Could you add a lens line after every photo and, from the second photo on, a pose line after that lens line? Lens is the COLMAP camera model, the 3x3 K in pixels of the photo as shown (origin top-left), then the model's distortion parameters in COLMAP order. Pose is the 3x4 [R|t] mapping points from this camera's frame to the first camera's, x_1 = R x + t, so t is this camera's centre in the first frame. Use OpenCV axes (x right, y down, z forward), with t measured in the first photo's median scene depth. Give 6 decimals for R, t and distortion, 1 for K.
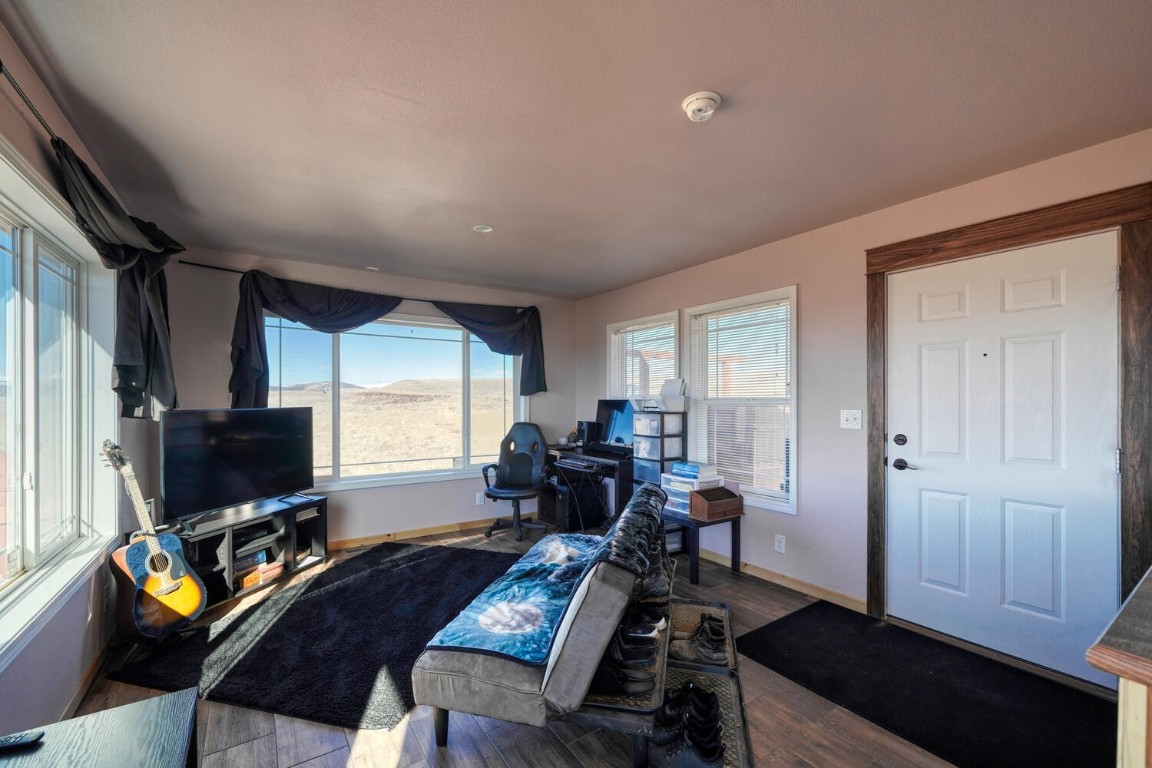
lens RADIAL K [[477.9, 0, 574.1], [0, 477.9, 398.9], [0, 0, 1]] dist [-0.001113, -0.000150]
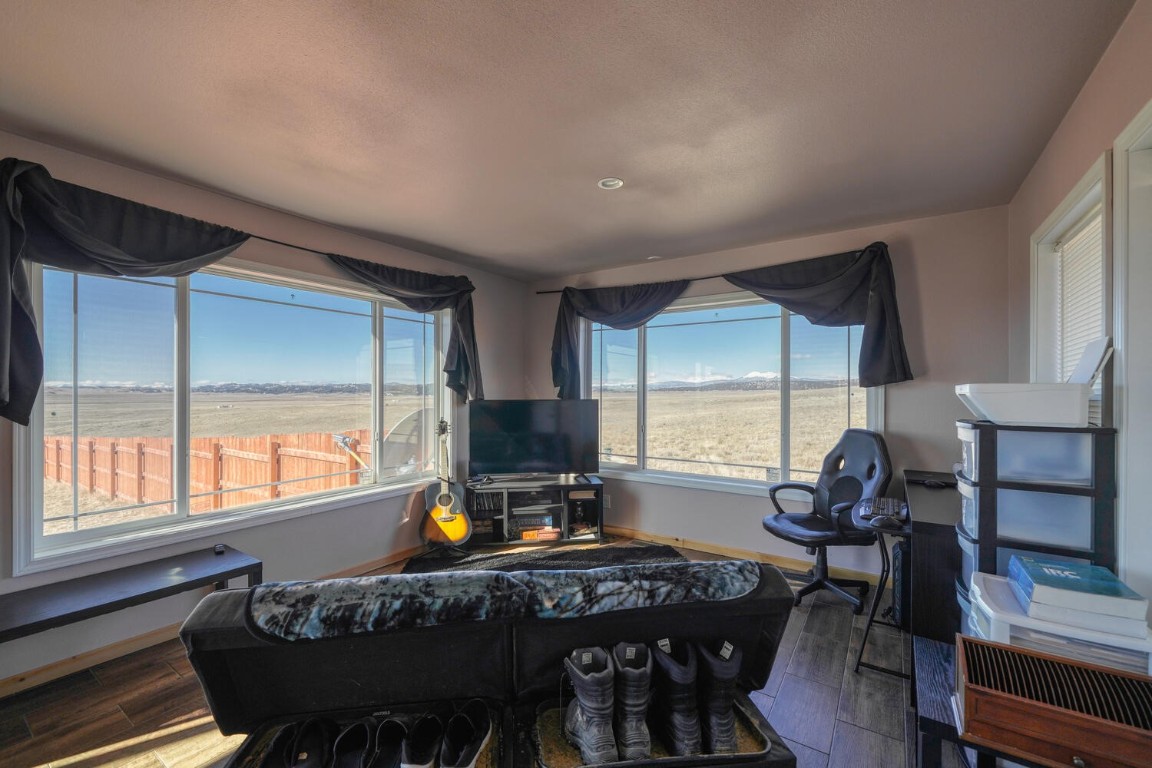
lens RADIAL K [[473.8, 0, 571.6], [0, 473.8, 391.1], [0, 0, 1]] dist [-0.004885, -0.000007]
pose [[0.373335, -0.001274, -0.927696, 0.412700], [-0.001761, 0.999996, -0.002082, -0.000124], [0.927695, 0.002411, 0.373331, 0.494663]]
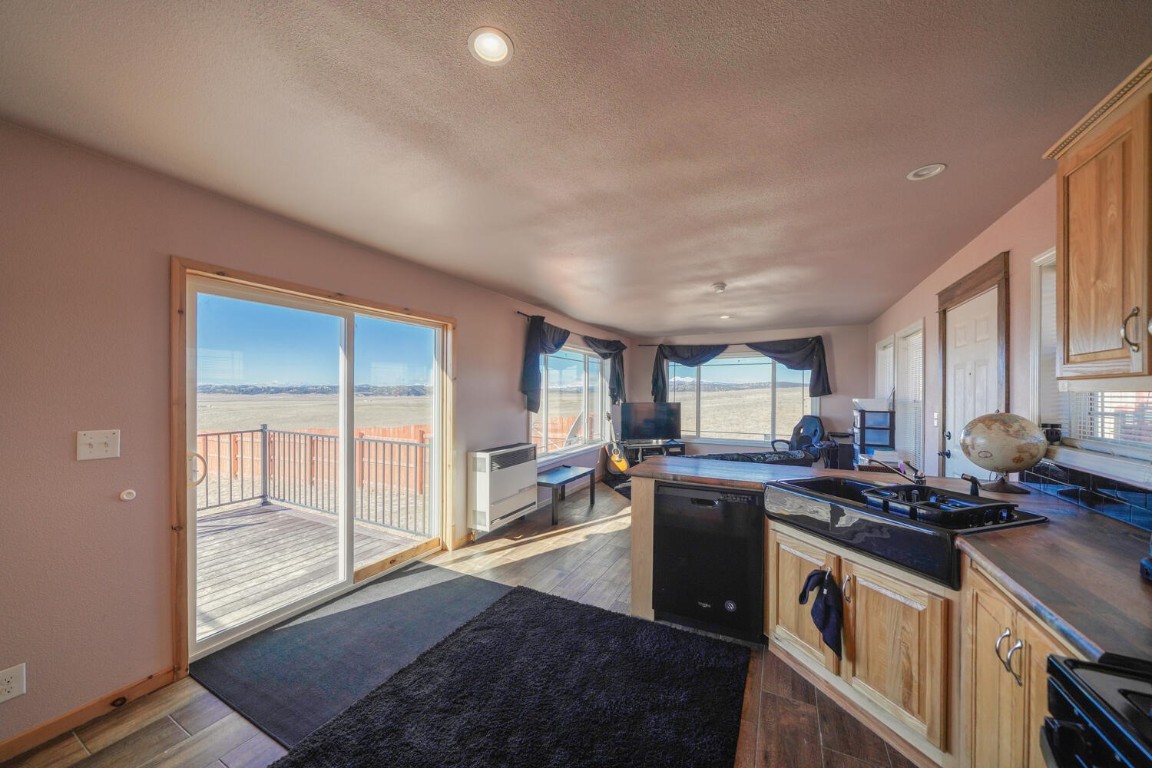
lens RADIAL K [[407.2, 0, 569.7], [0, 407.2, 394.8], [0, 0, 1]] dist [-0.001138, -0.000060]
pose [[0.476566, 0.004470, -0.879127, 0.797456], [-0.002689, 0.999990, 0.003627, -0.021450], [0.879135, 0.000636, 0.476573, -0.320718]]
